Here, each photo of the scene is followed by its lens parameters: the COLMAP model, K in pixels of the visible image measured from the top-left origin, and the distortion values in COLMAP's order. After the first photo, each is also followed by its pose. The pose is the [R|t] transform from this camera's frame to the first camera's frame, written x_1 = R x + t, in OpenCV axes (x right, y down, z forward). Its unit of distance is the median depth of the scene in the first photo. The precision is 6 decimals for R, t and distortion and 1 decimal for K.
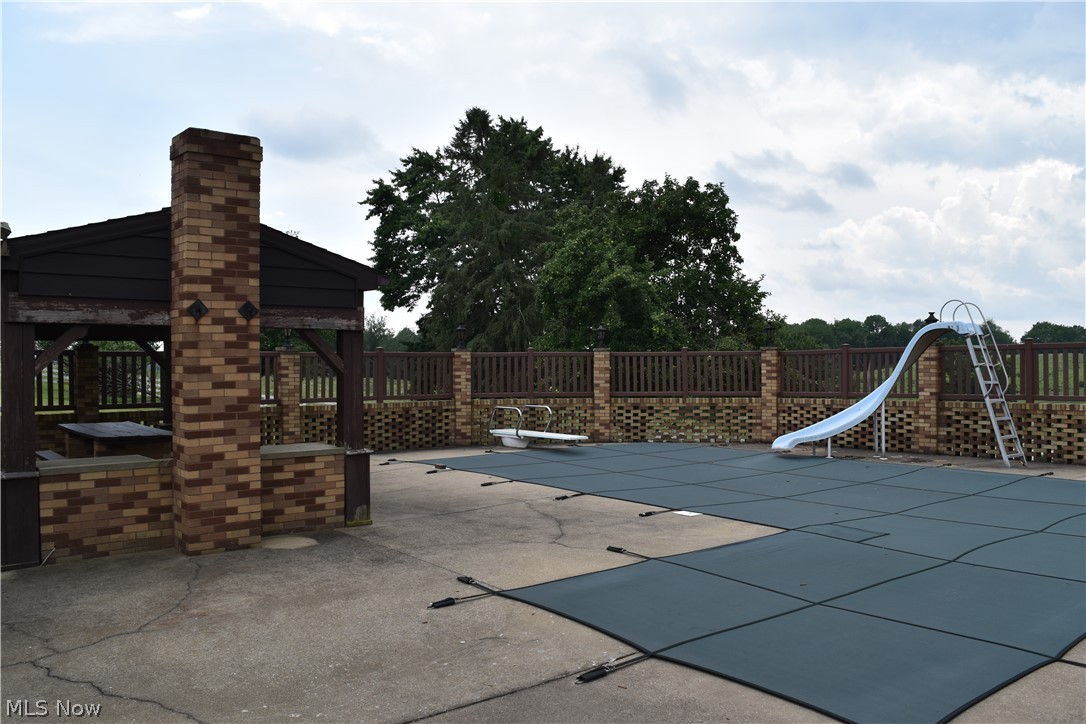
lens RADIAL K [[854.5, 0, 542.1], [0, 854.5, 362.8], [0, 0, 1]] dist [-0.092980, 0.021647]
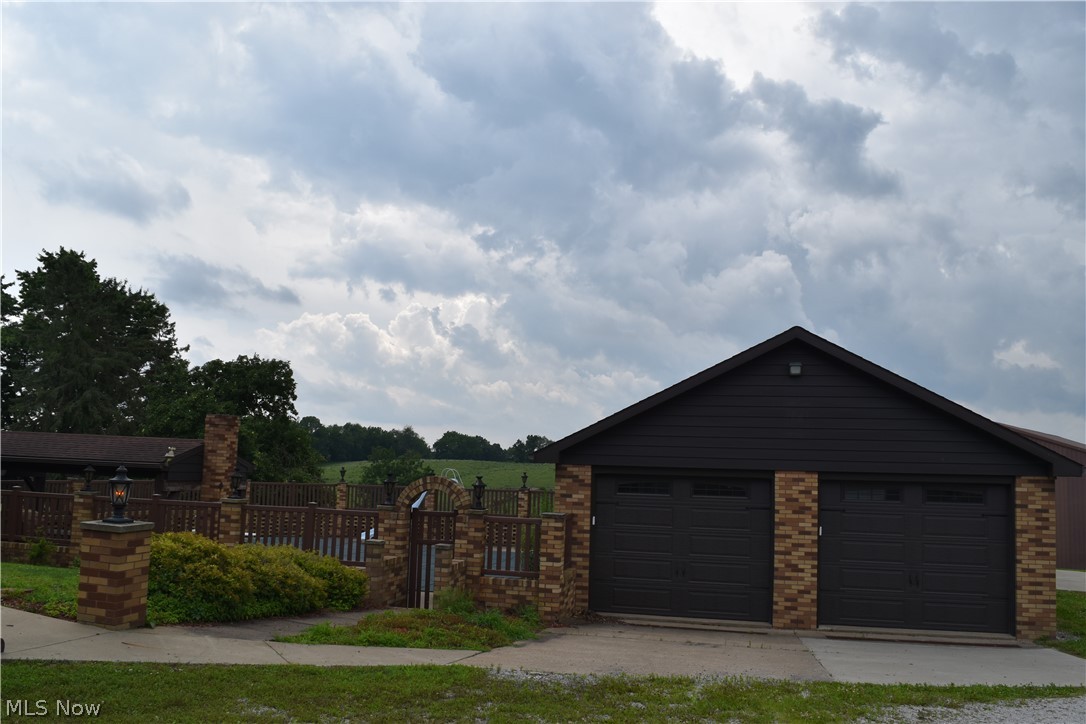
lens RADIAL K [[854.5, 0, 543.9], [0, 854.5, 361.9], [0, 0, 1]] dist [-0.092980, 0.021647]
pose [[0.792435, 0.104546, 0.600929, -0.318374], [-0.036726, 0.991592, -0.124081, -0.041022], [-0.608849, 0.076256, 0.789612, -0.436032]]
